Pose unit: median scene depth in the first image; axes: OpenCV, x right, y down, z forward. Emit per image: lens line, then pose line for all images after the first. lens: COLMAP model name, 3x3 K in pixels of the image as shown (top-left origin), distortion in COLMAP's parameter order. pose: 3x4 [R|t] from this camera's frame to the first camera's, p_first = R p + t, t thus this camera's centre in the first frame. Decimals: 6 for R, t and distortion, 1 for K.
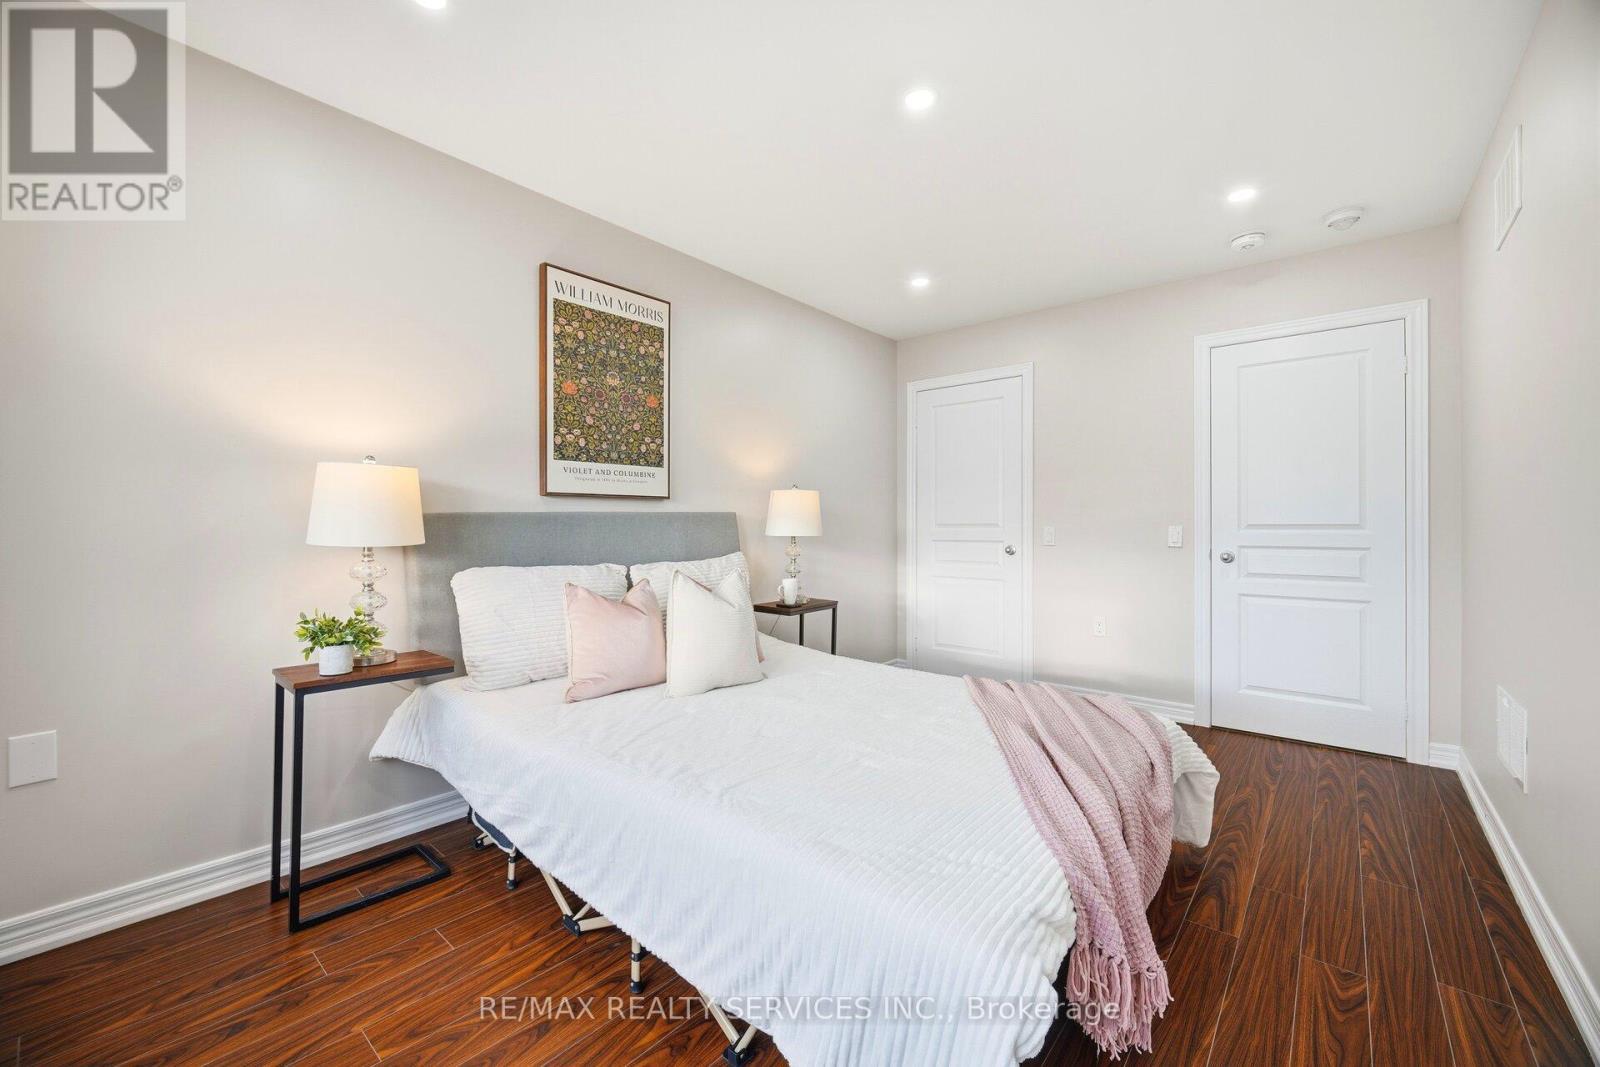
lens RADIAL K [[641.9, 0, 798.5], [0, 641.9, 524.1], [0, 0, 1]] dist [-0.008849, 0.002442]
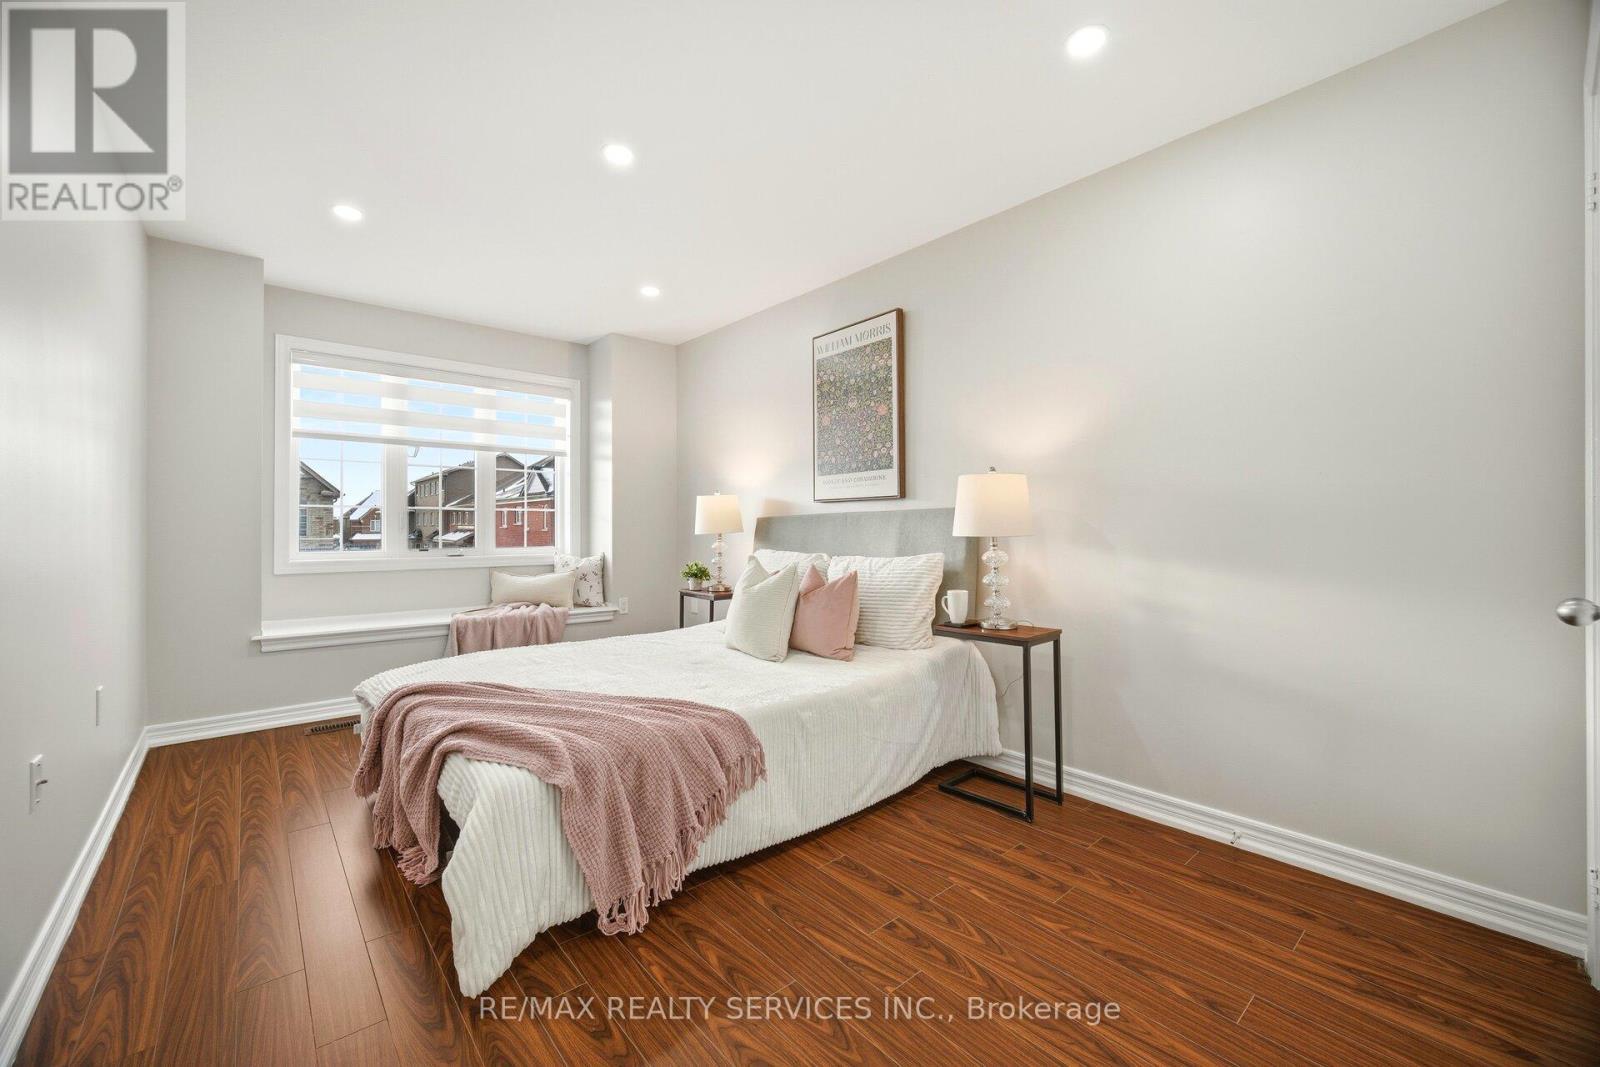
lens RADIAL K [[641.9, 0, 799.7], [0, 641.9, 533.3], [0, 0, 1]] dist [-0.008849, 0.002442]
pose [[-0.140219, 0.009316, -0.990077, 0.923310], [0.008477, 0.999930, 0.008208, 0.009904], [0.990084, -0.007242, -0.140288, 1.065823]]
